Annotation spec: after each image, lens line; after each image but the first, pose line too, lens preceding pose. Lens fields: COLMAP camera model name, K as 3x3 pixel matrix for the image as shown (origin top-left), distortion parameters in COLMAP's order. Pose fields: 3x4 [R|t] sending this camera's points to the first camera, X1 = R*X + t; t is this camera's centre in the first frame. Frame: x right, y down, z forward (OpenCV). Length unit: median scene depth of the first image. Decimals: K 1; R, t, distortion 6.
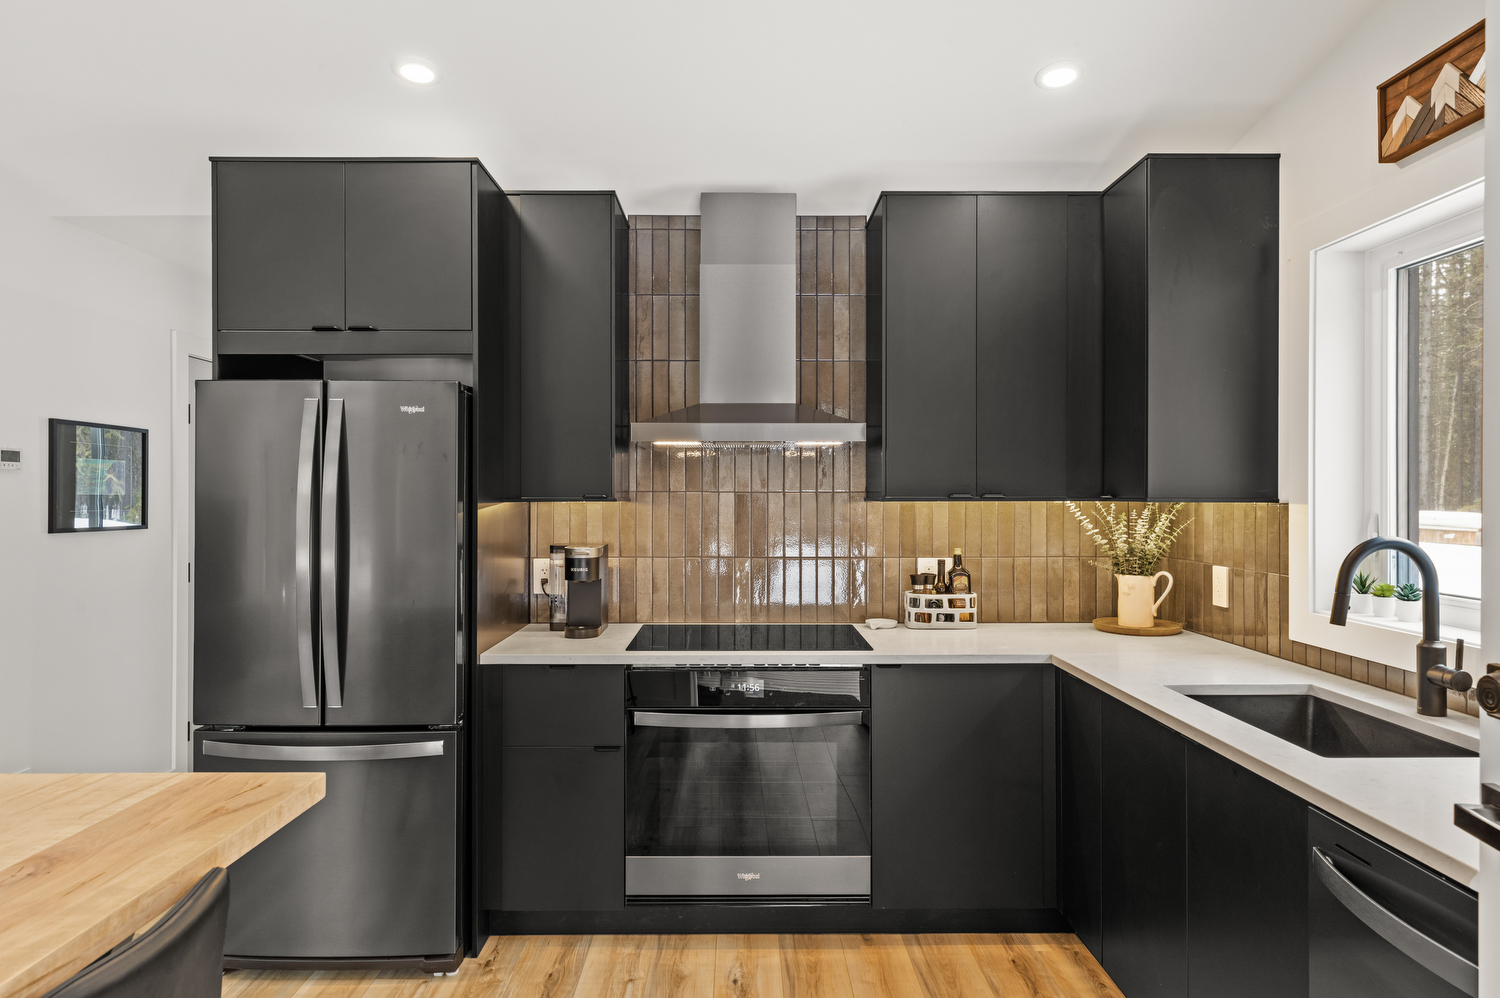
lens RADIAL K [[929.4, 0, 747.3], [0, 929.4, 503.6], [0, 0, 1]] dist [0.016384, -0.001514]
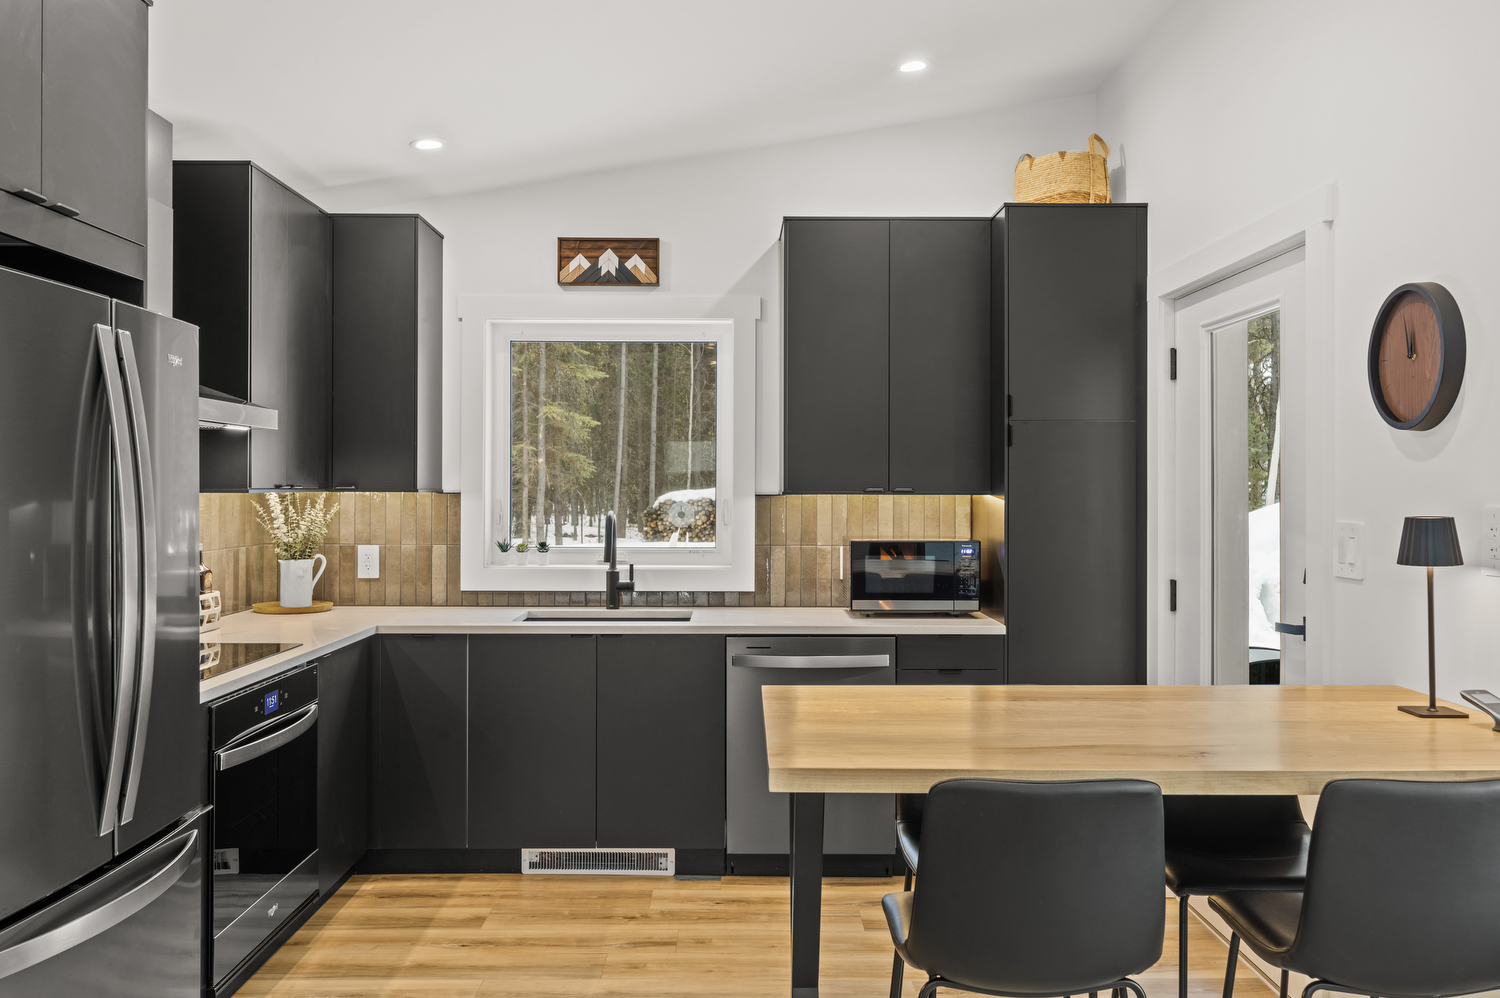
lens RADIAL K [[1226.8, 0, 748.6], [0, 1226.8, 491.5], [0, 0, 1]] dist [0.001439, -0.004059]
pose [[-0.001750, -0.001171, 0.999998, -1.219757], [0.005989, 0.999981, 0.001182, -0.002081], [-0.999981, 0.005991, -0.001743, 0.560078]]
